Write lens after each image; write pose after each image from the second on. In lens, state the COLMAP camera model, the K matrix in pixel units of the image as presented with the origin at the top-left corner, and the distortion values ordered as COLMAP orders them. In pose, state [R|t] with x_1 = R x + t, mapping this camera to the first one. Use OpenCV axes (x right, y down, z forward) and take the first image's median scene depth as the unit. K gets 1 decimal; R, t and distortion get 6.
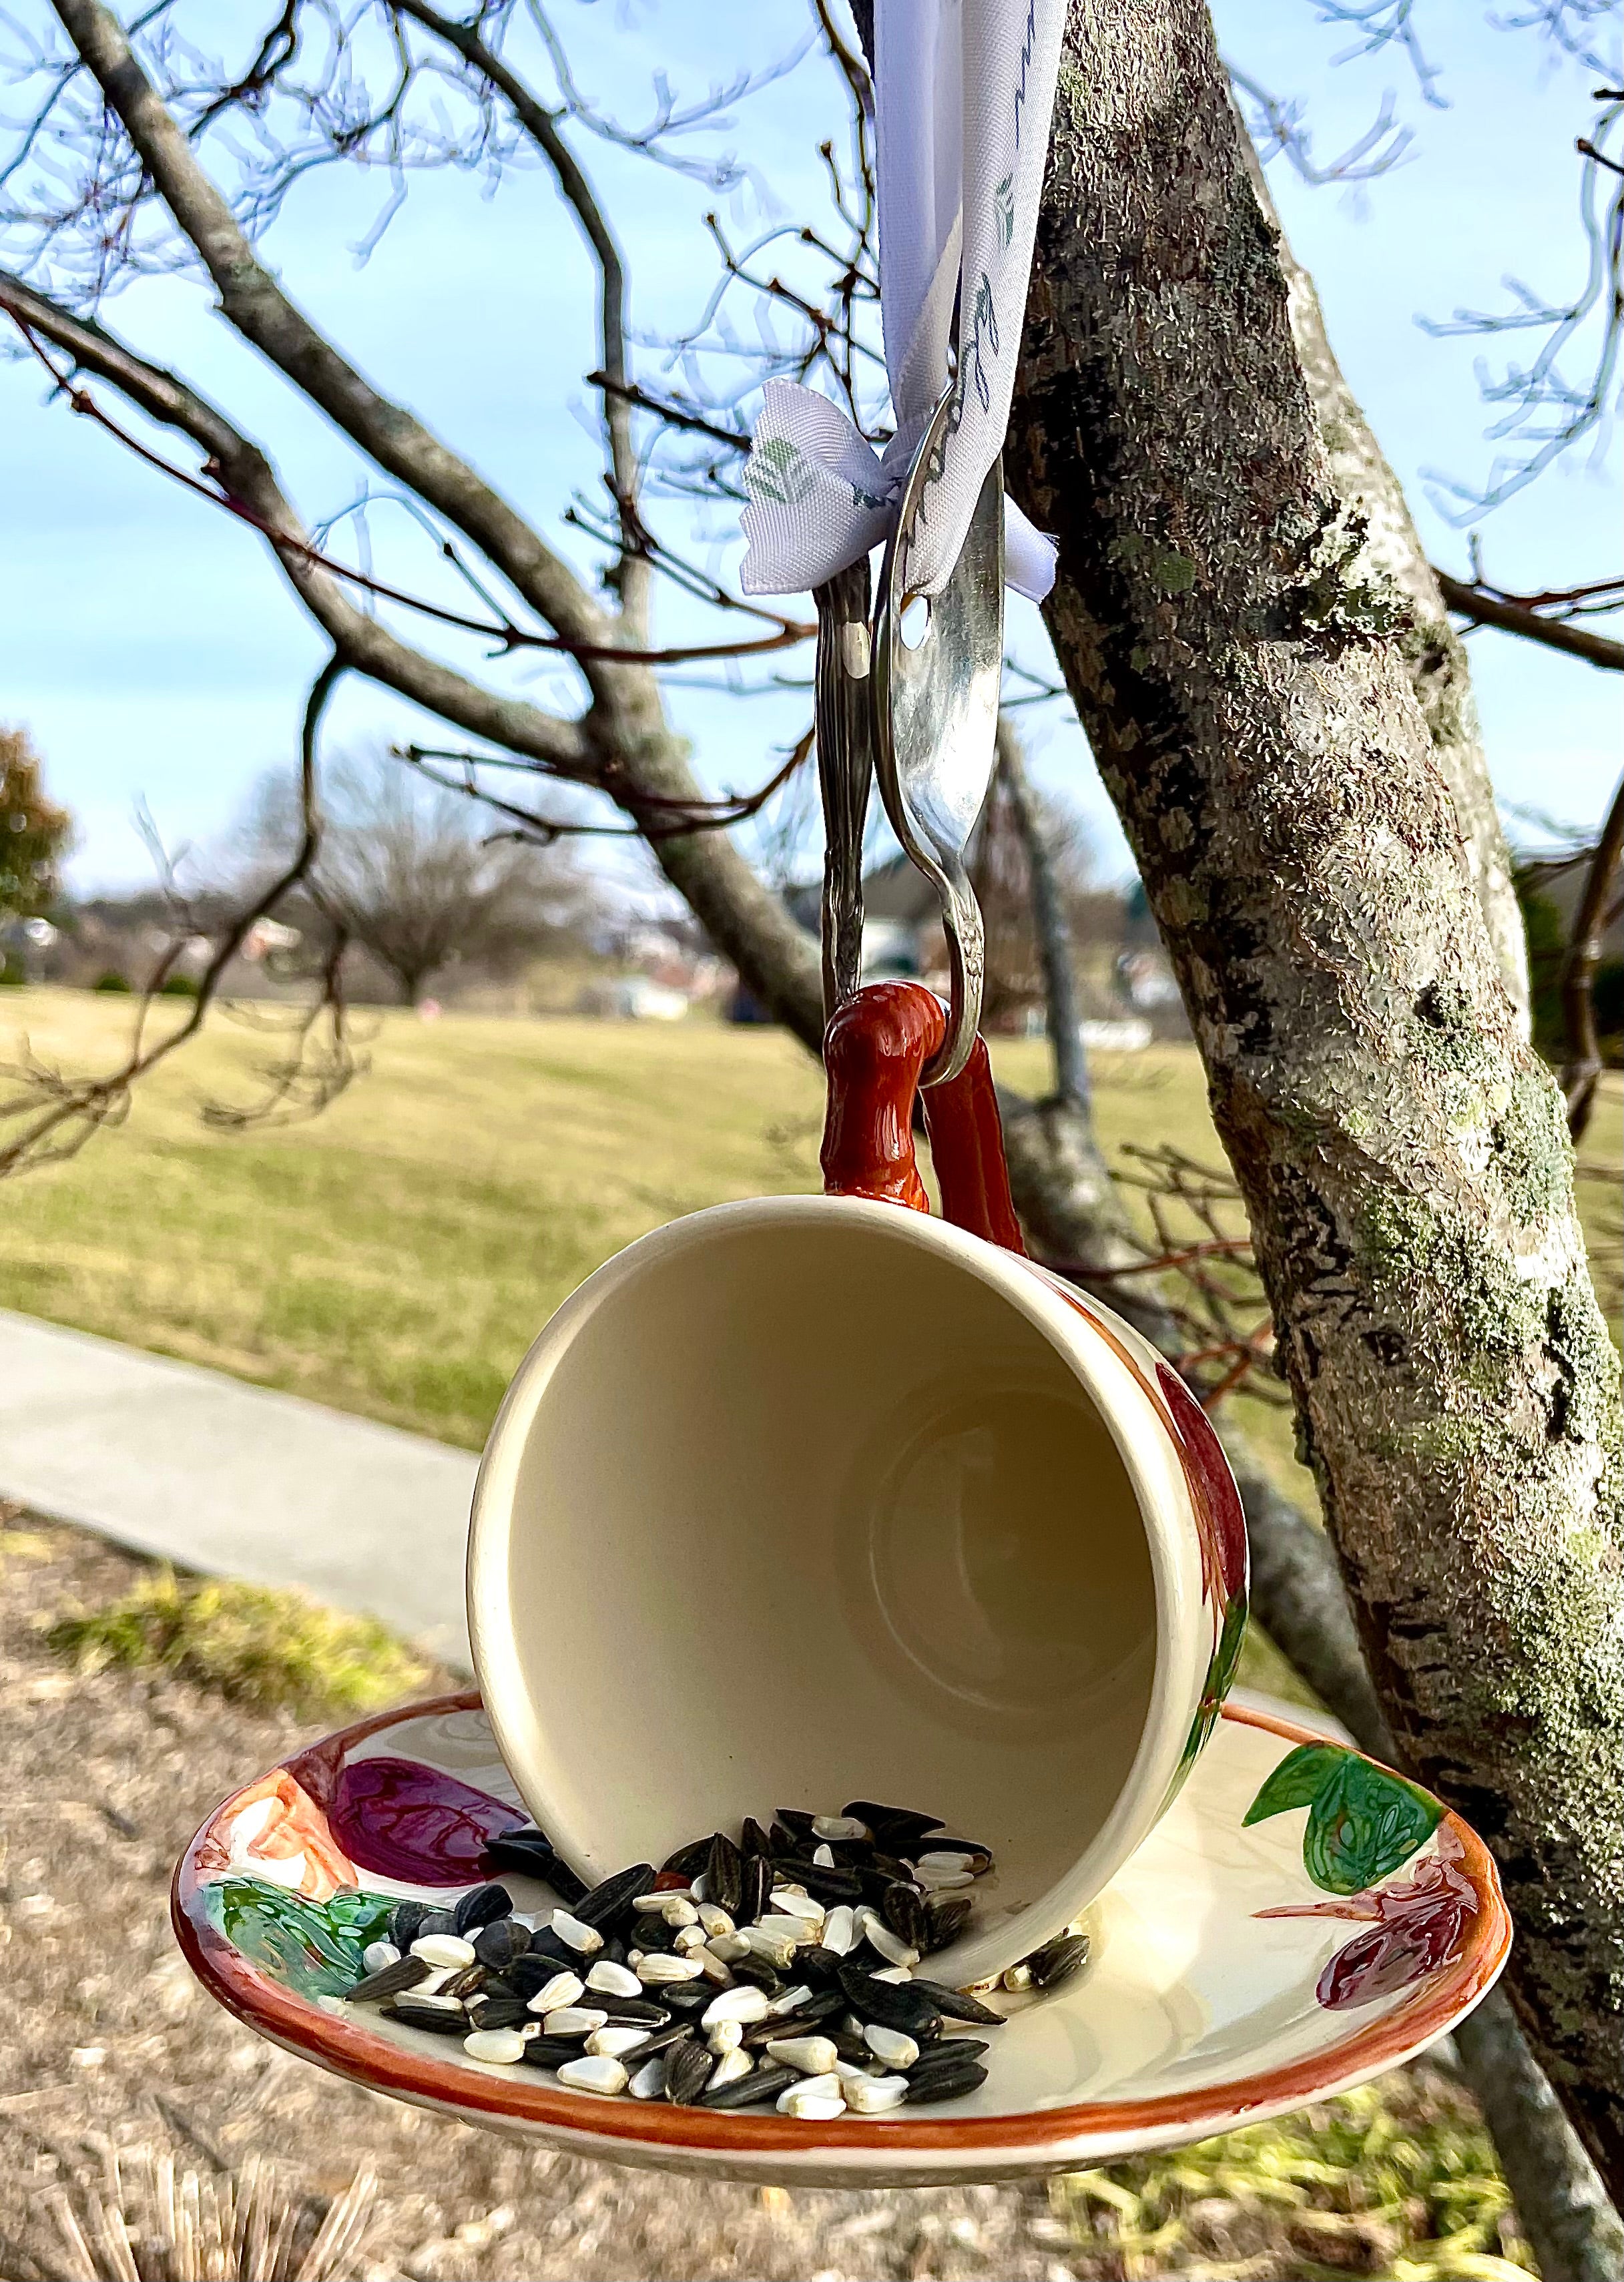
lens RADIAL K [[1921.1, 0, 831.8], [0, 1921.1, 1353.1], [0, 0, 1]] dist [0.081606, -0.121105]
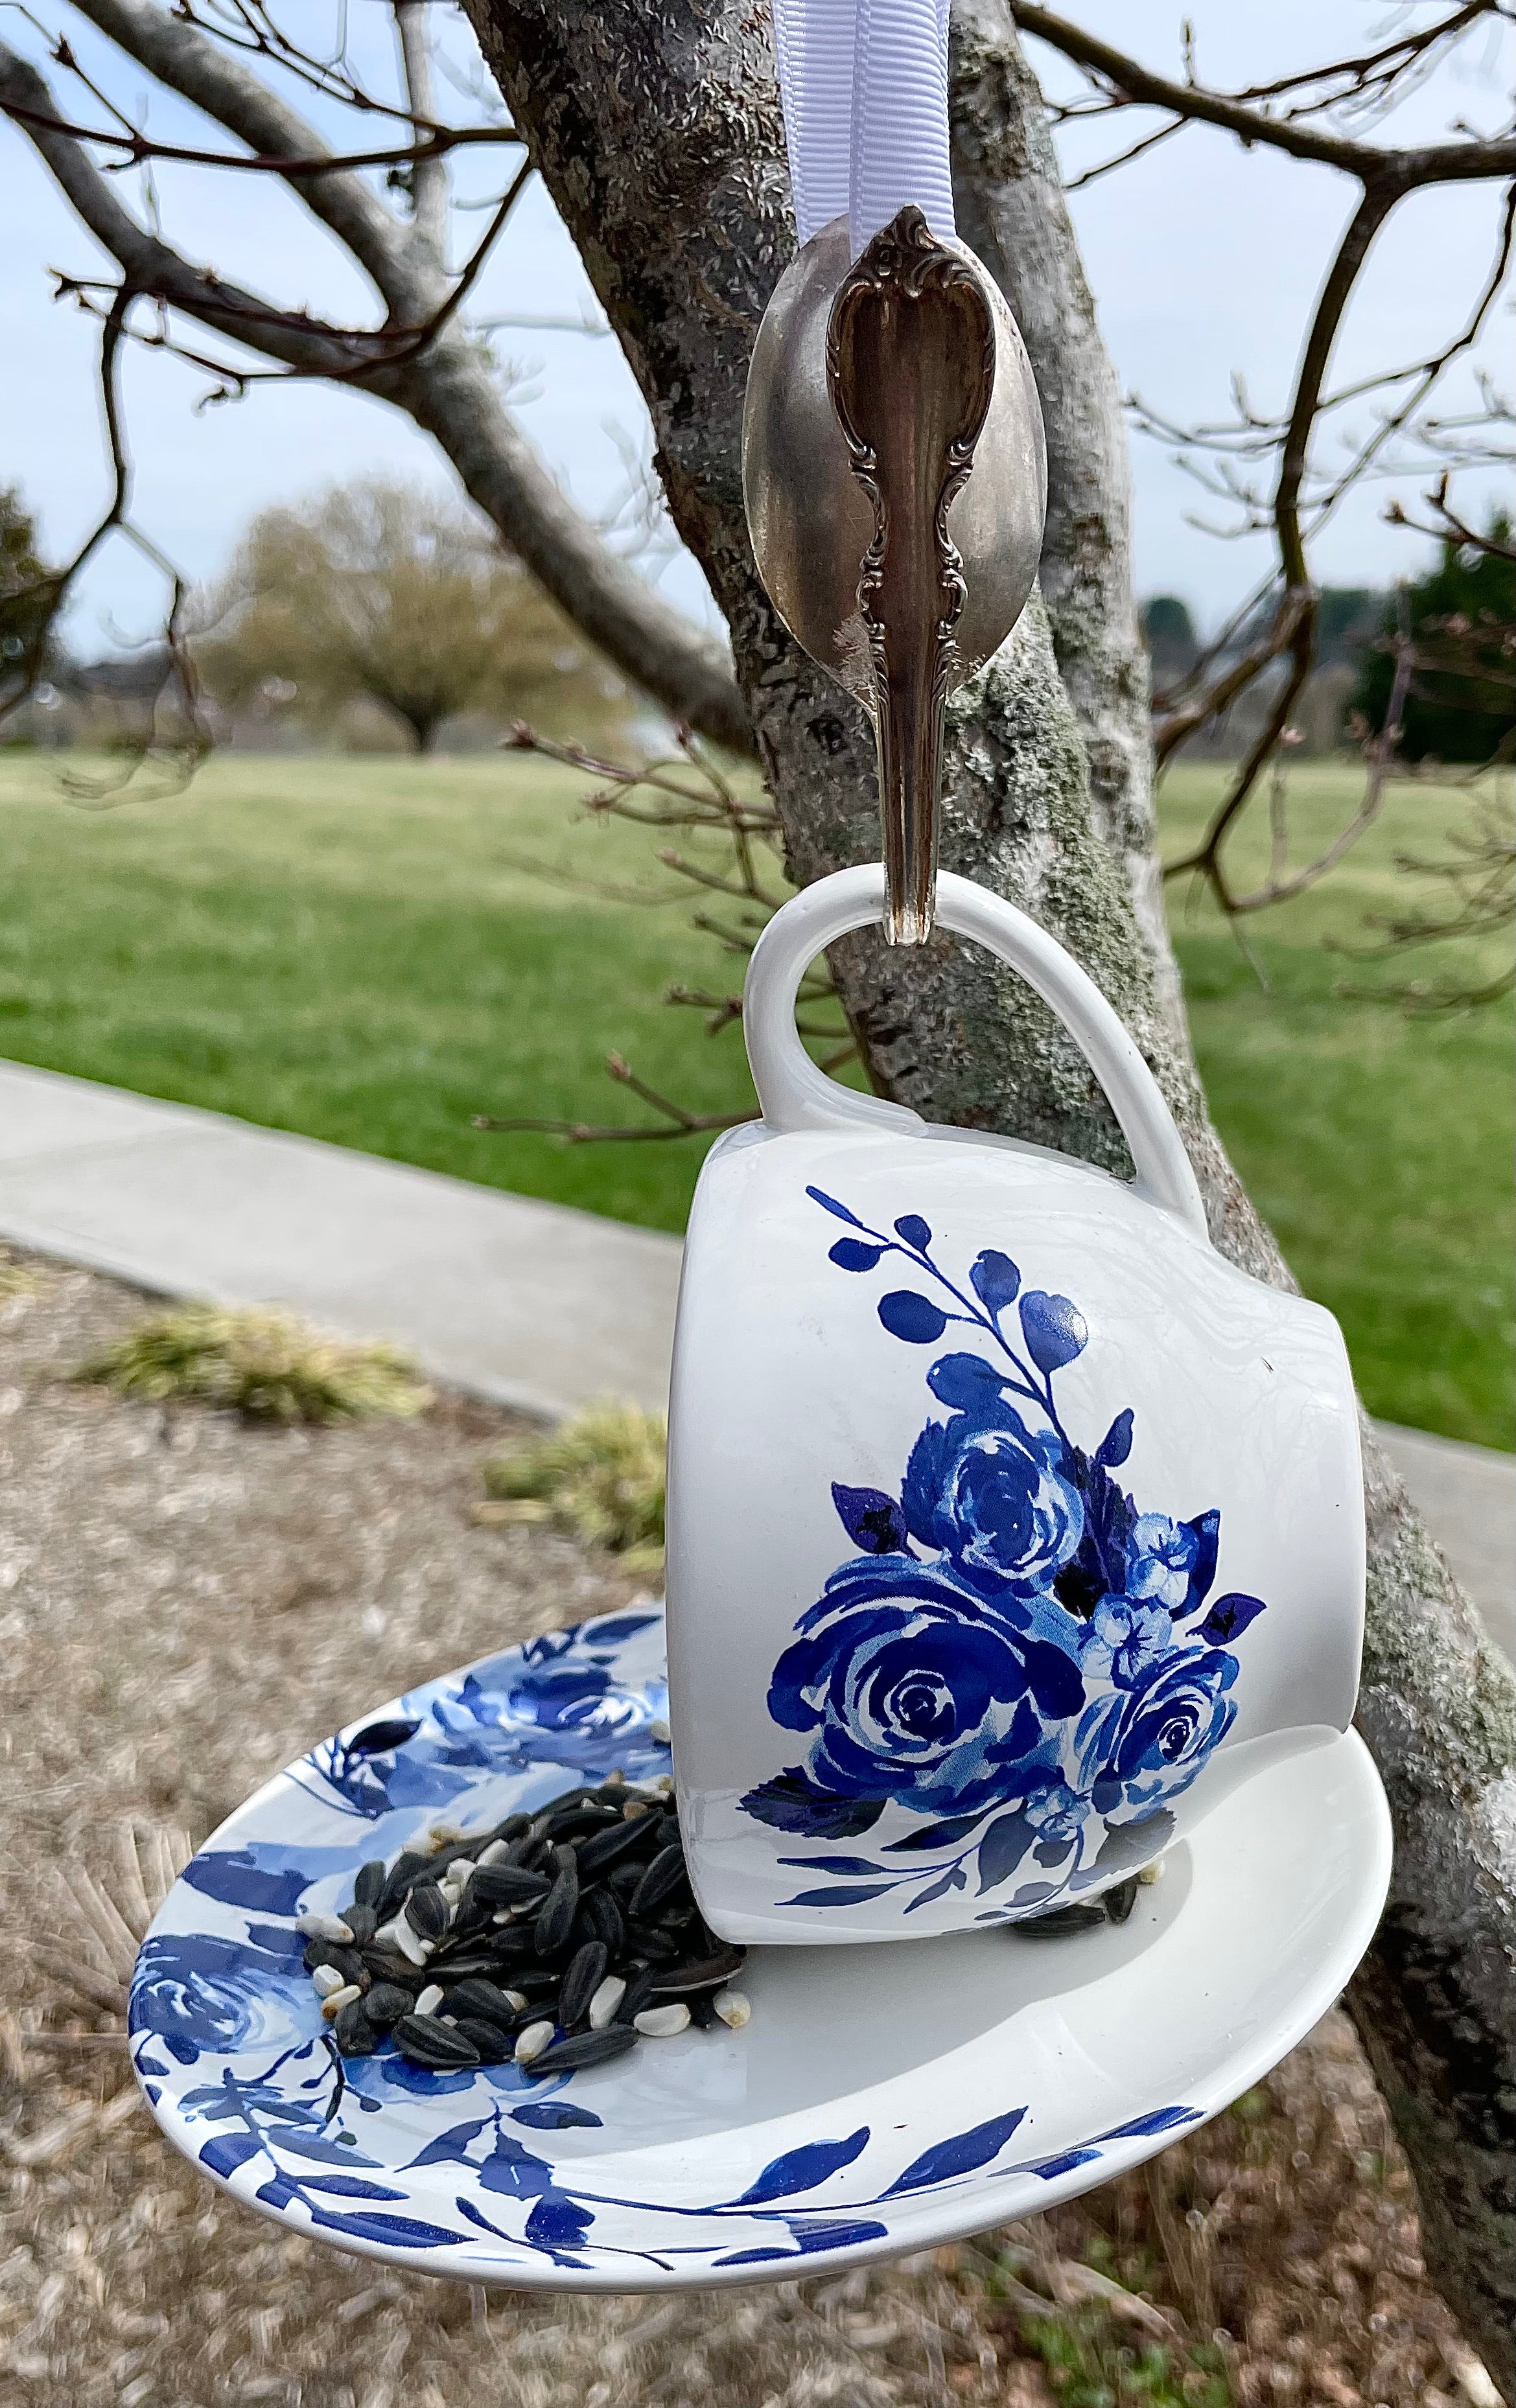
lens RADIAL K [[1887.9, 0, 881.7], [0, 1887.9, 1320.7], [0, 0, 1]] dist [0.061997, -0.101959]
pose [[0.999251, -0.037564, -0.009257, 0.311505], [0.038354, 0.993215, 0.109783, 0.188893], [0.005070, -0.110055, 0.993913, 0.001111]]
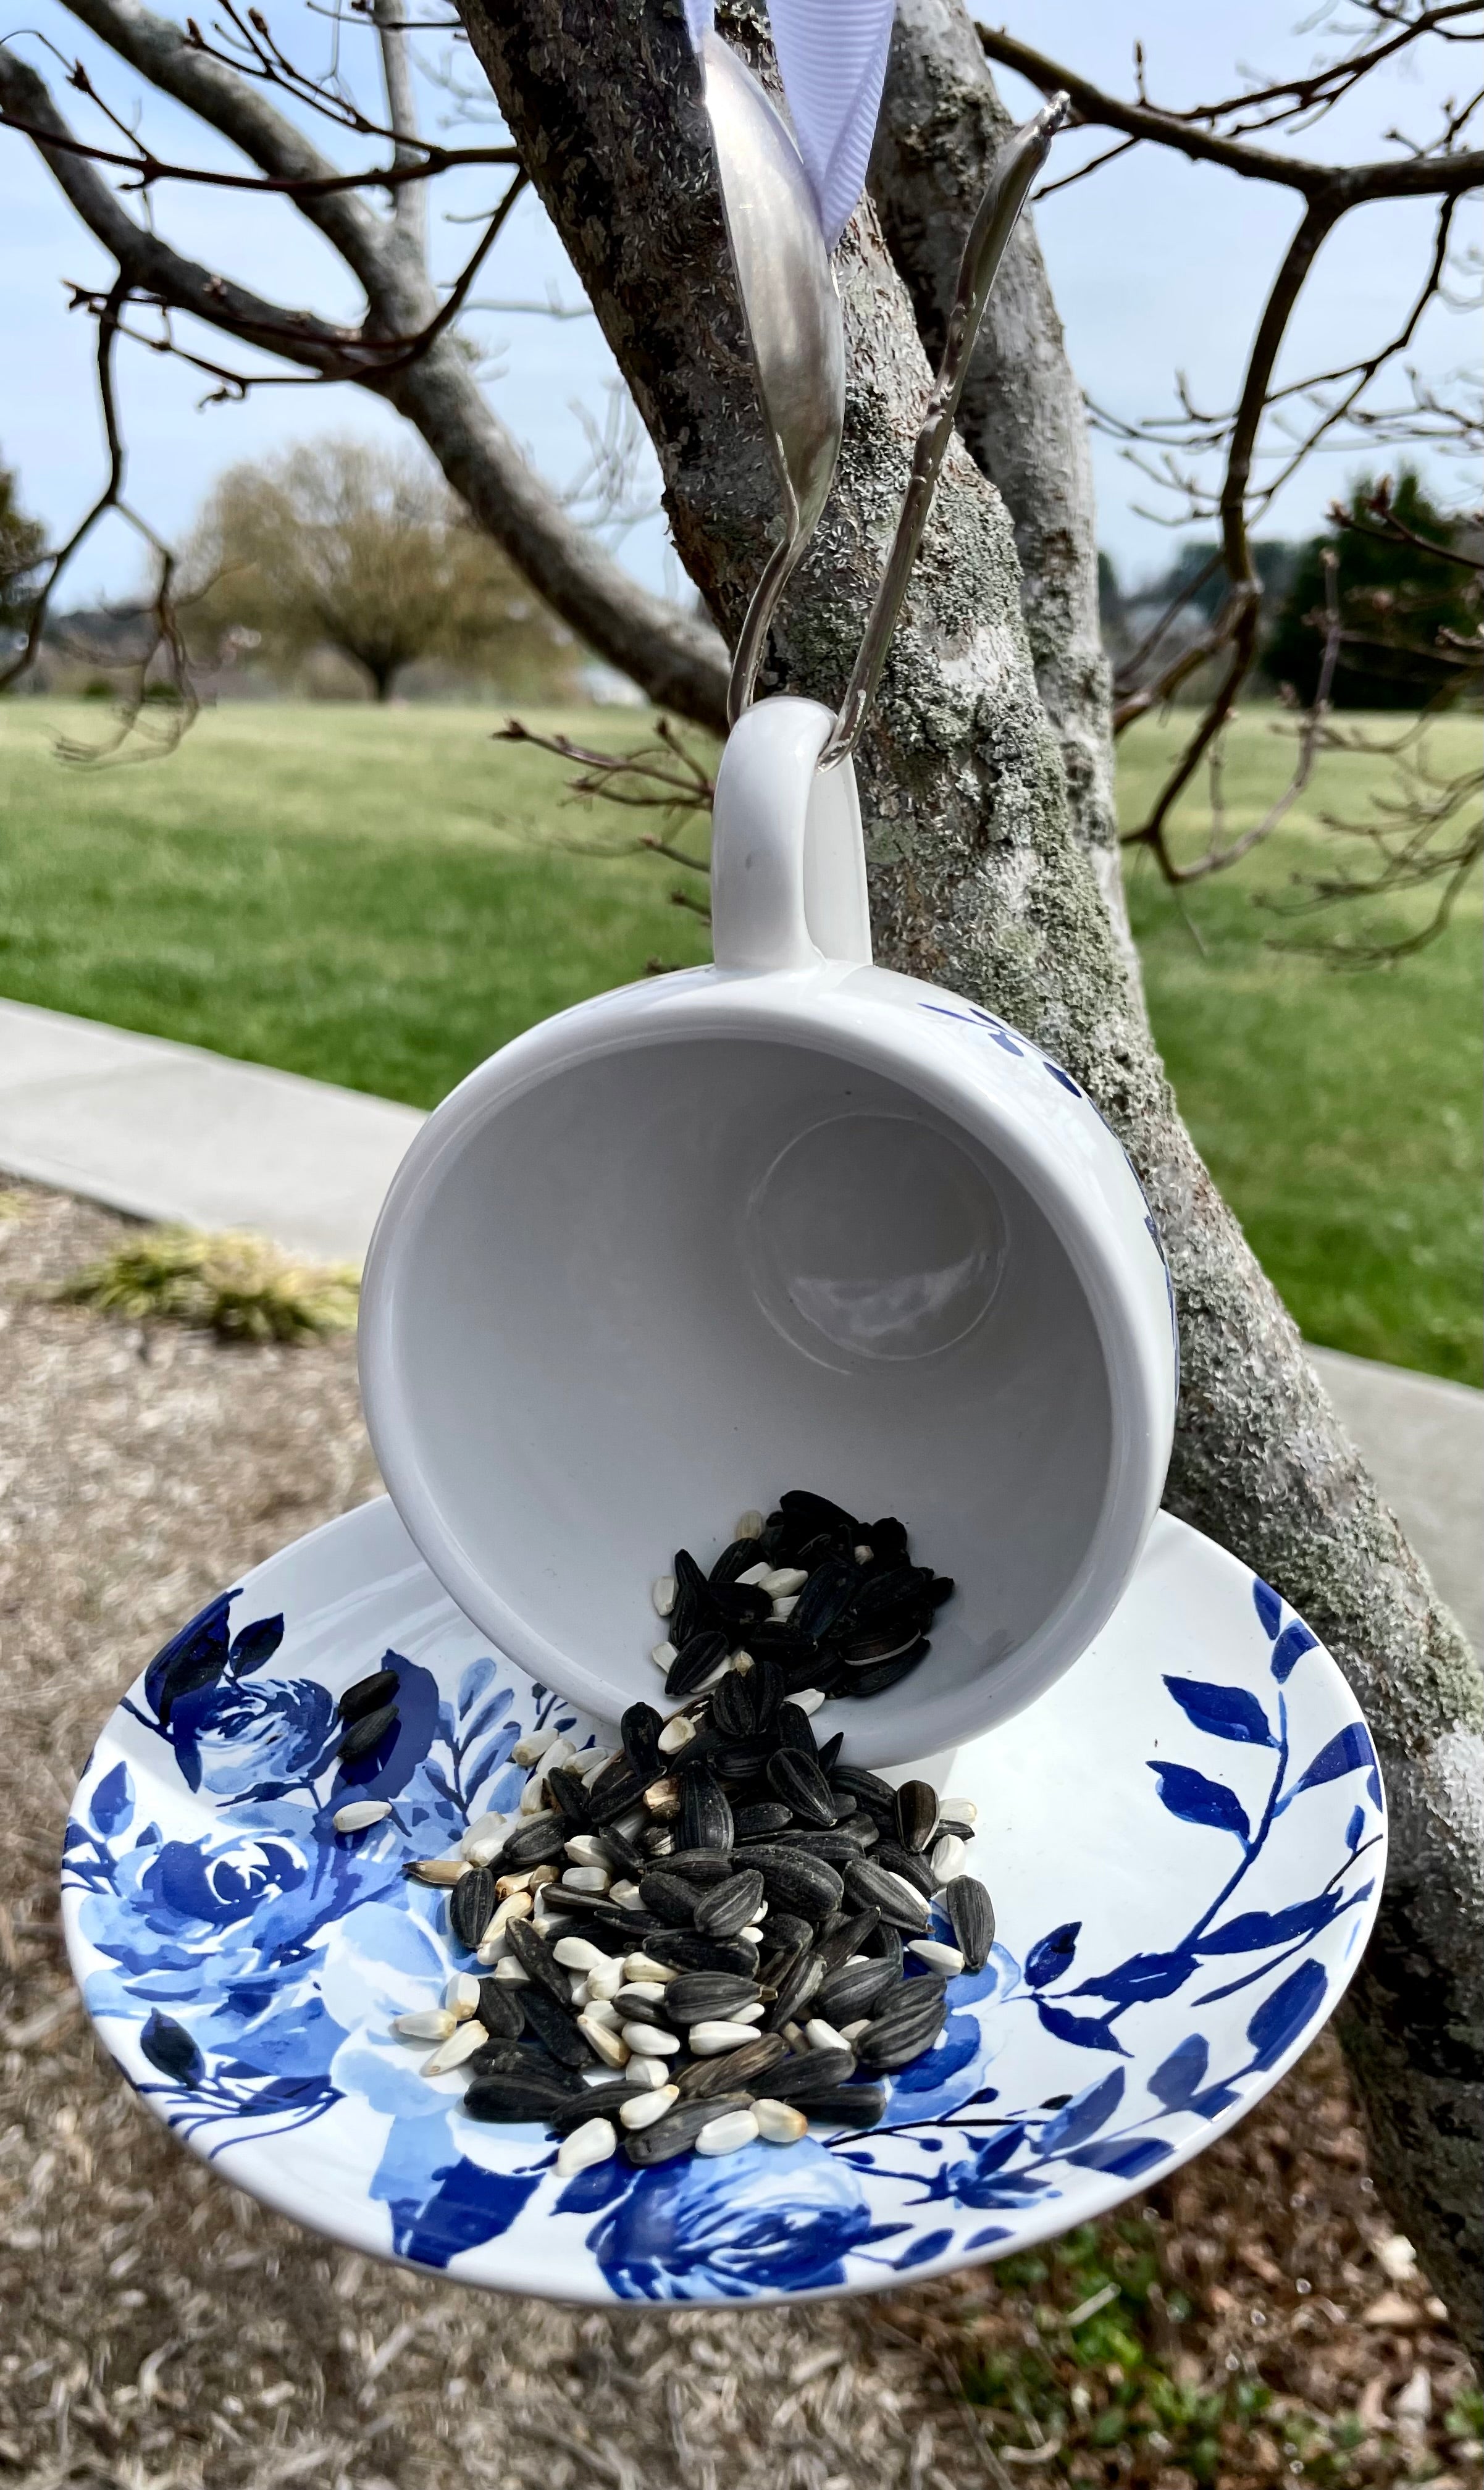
lens RADIAL K [[1795.3, 0, 808.6], [0, 1795.3, 1243.7], [0, 0, 1]] dist [0.066365, -0.107469]
pose [[0.999250, -0.036566, -0.012772, 0.279922], [0.037790, 0.992704, 0.114498, 0.147188], [0.008493, -0.114895, 0.993341, -0.008644]]
